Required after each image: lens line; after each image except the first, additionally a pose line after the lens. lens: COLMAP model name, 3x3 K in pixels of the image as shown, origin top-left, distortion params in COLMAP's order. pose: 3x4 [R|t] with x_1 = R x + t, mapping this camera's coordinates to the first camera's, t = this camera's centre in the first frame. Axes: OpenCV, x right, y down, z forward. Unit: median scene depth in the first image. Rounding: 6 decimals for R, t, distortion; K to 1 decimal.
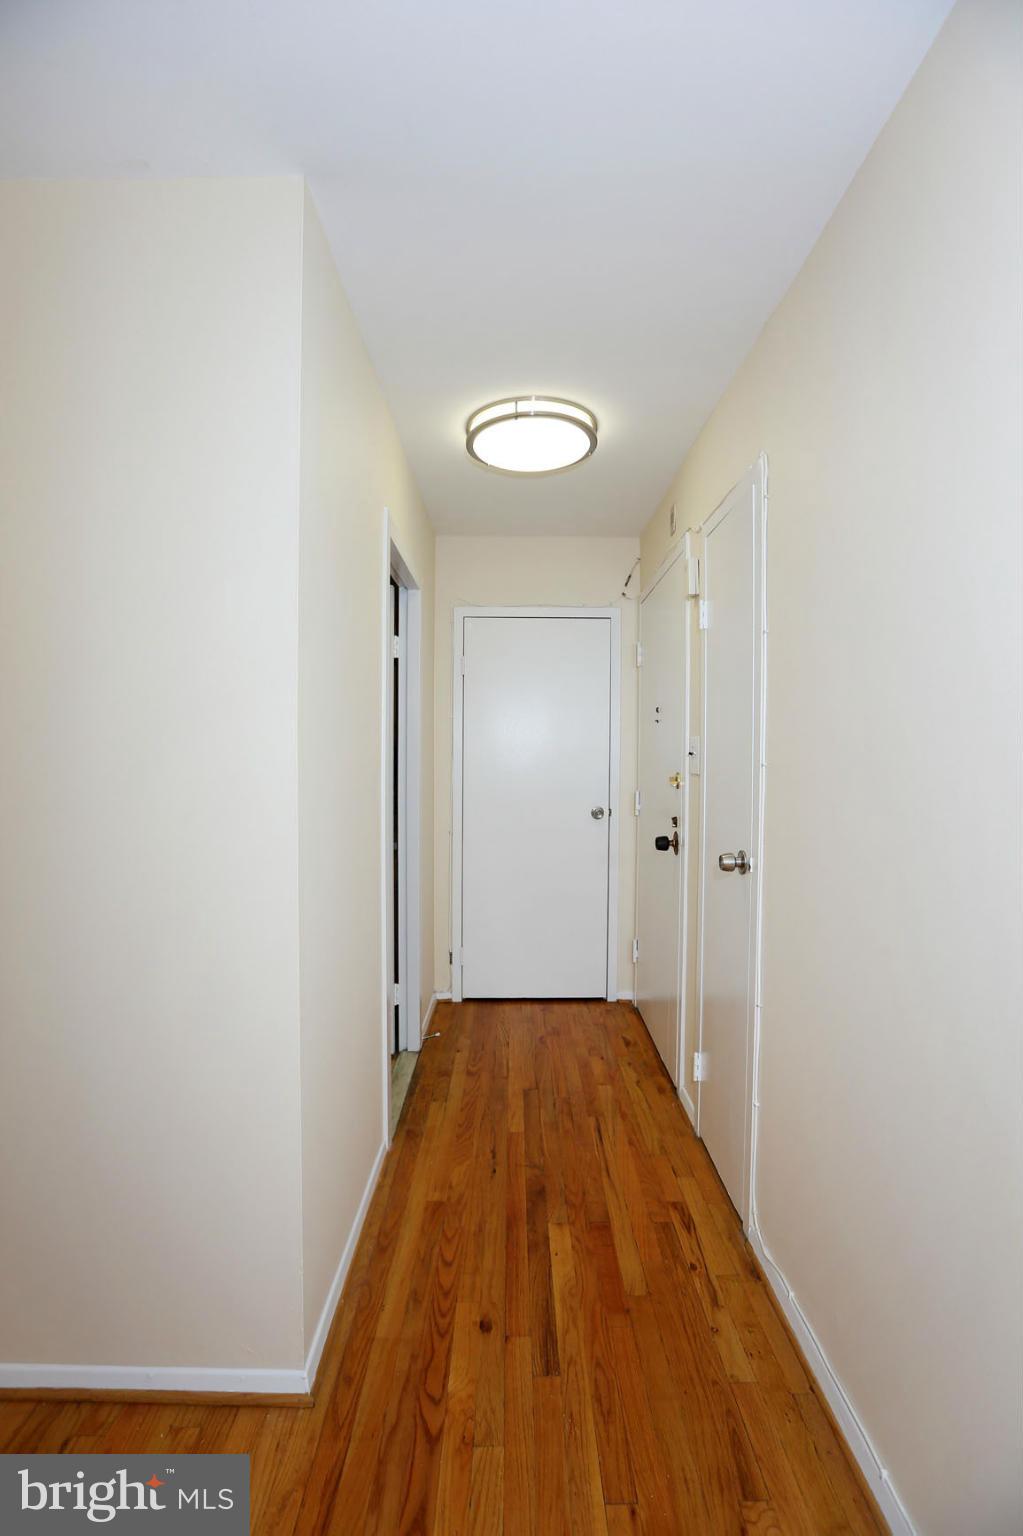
lens RADIAL K [[708.1, 0, 524.2], [0, 708.1, 773.1], [0, 0, 1]] dist [-0.044638, 0.014730]
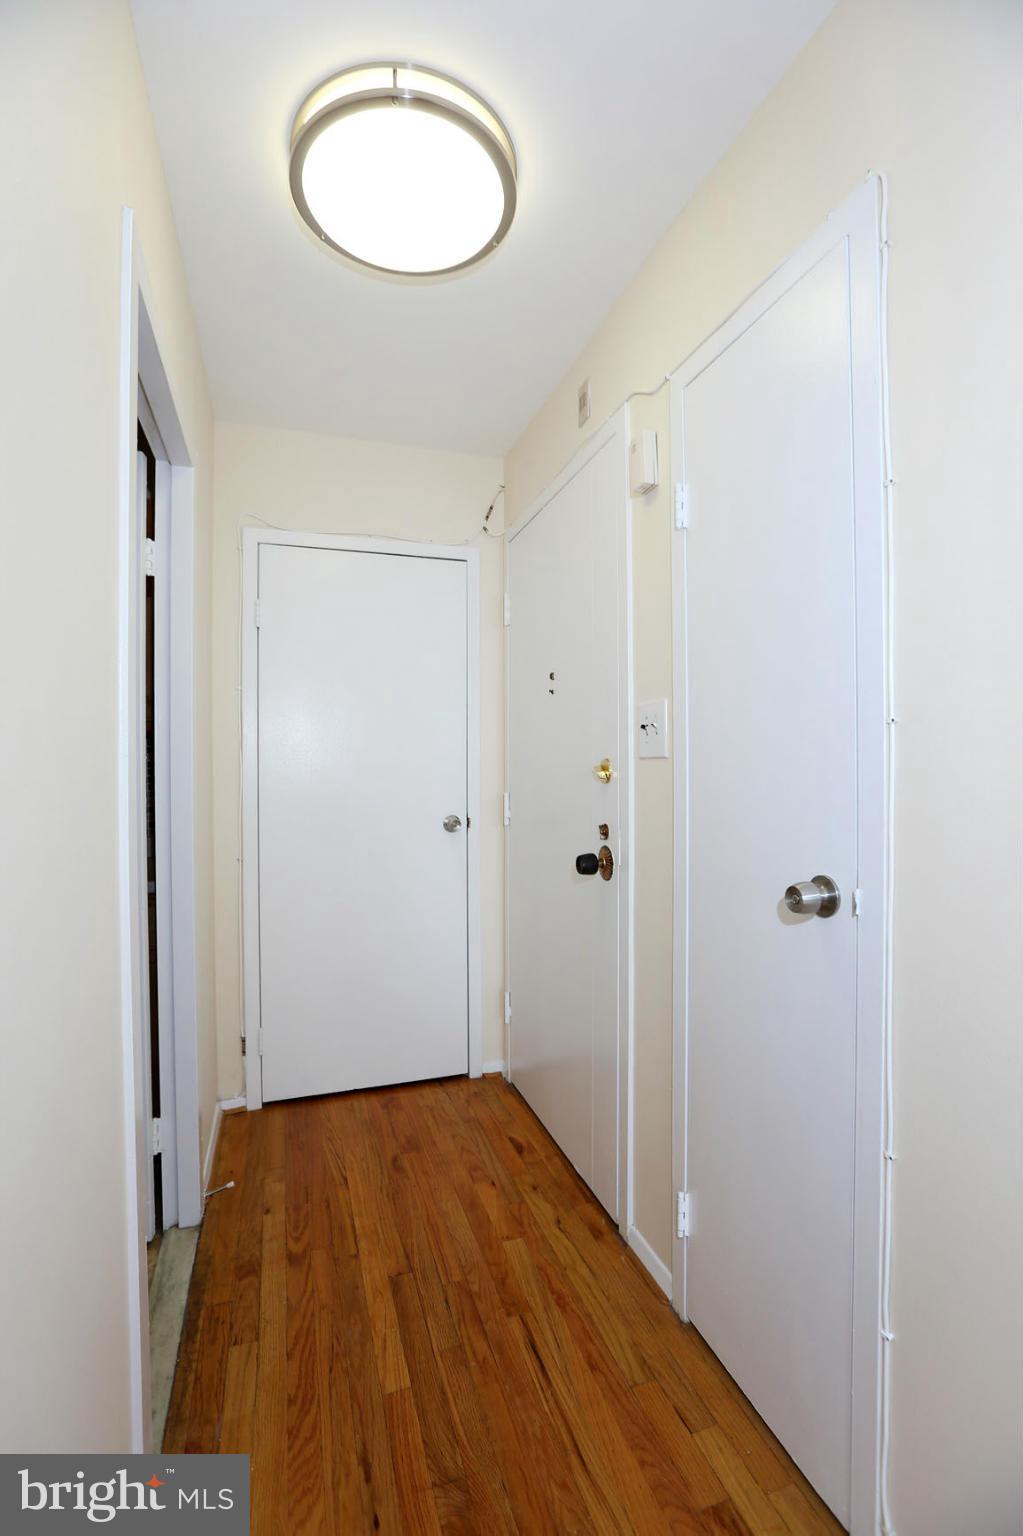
lens RADIAL K [[708.1, 0, 524.2], [0, 708.1, 773.1], [0, 0, 1]] dist [-0.044638, 0.014730]
pose [[0.951784, -0.011175, 0.306565, -0.065206], [0.016622, 0.999747, -0.015162, 0.021176], [-0.306318, 0.019527, 0.951729, 0.358010]]
